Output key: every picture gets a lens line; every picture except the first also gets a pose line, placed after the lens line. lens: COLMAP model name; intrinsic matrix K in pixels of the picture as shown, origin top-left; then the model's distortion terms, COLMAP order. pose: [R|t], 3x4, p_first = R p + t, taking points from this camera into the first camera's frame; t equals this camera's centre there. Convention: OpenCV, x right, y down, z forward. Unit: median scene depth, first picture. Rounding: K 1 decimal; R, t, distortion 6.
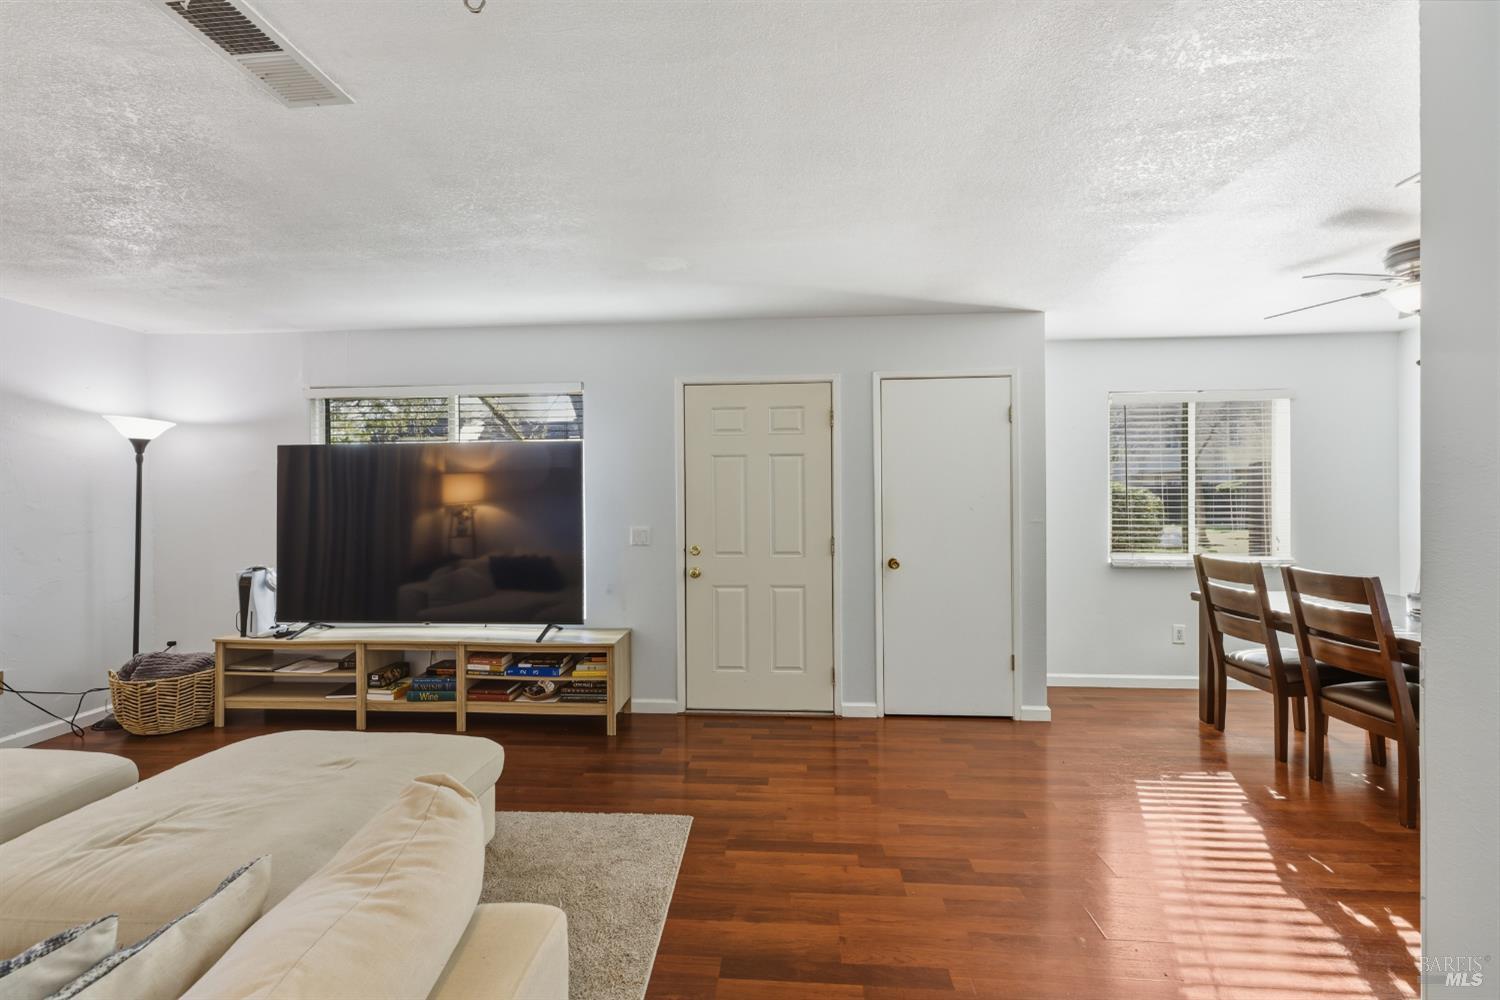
lens RADIAL K [[629.0, 0, 746.7], [0, 629.0, 498.2], [0, 0, 1]] dist [0.002209, 0.000002]
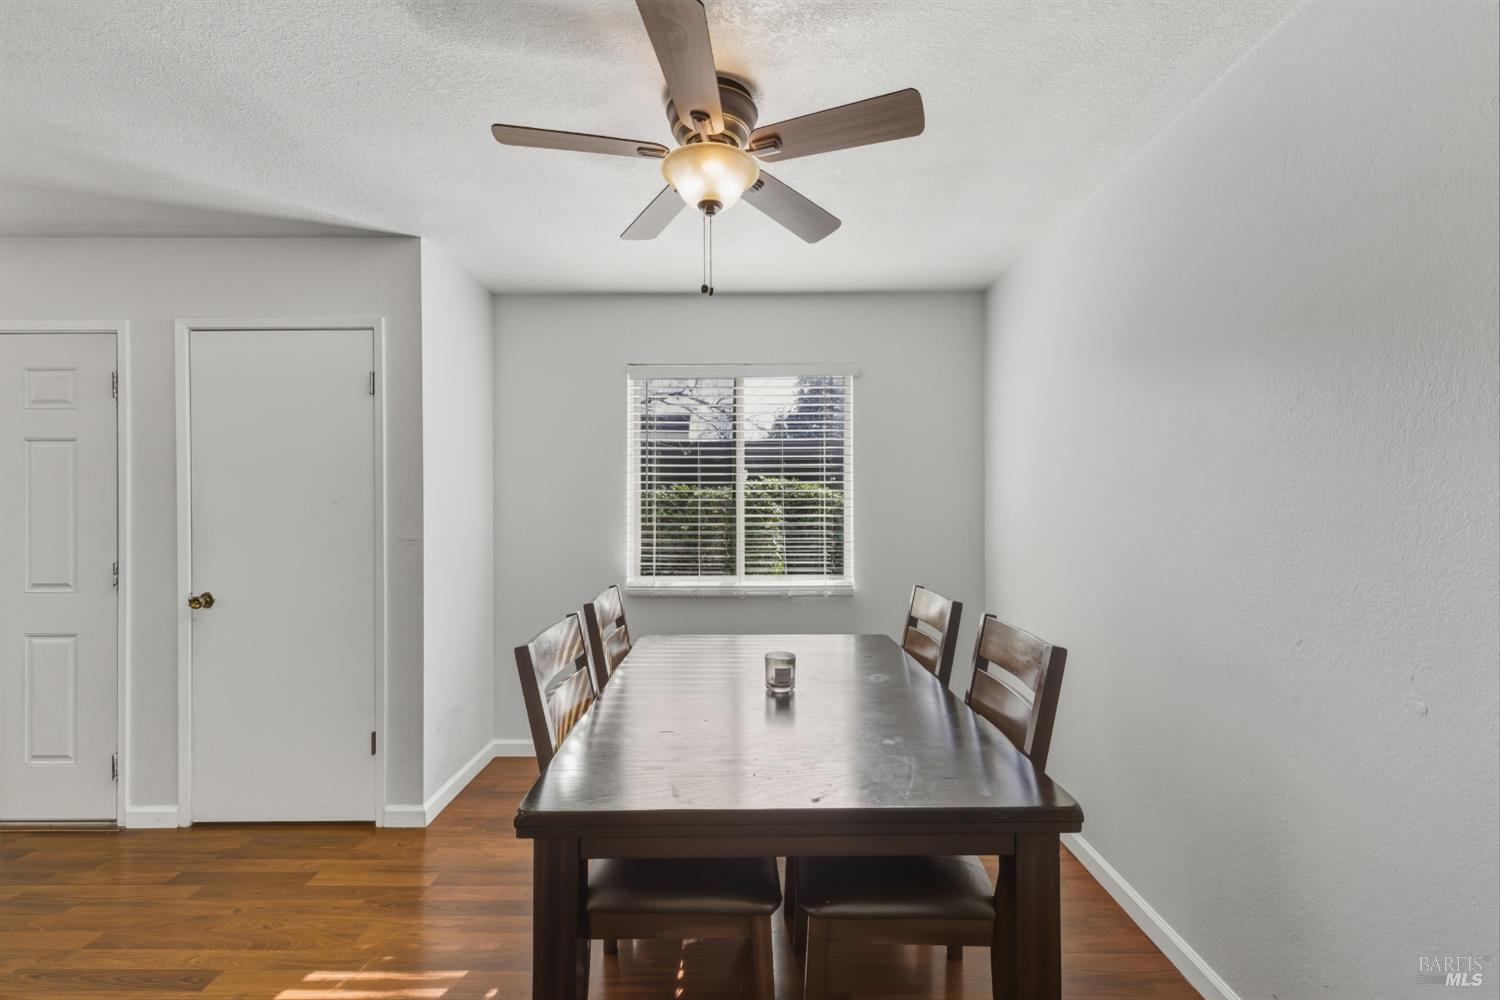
lens RADIAL K [[629.0, 0, 752.2], [0, 629.0, 498.1], [0, 0, 1]] dist [0.002209, 0.000002]
pose [[0.996570, 0.004124, 0.082648, 0.763263], [-0.003832, 0.999986, -0.003695, -0.006866], [-0.082662, 0.003366, 0.996572, 0.270323]]
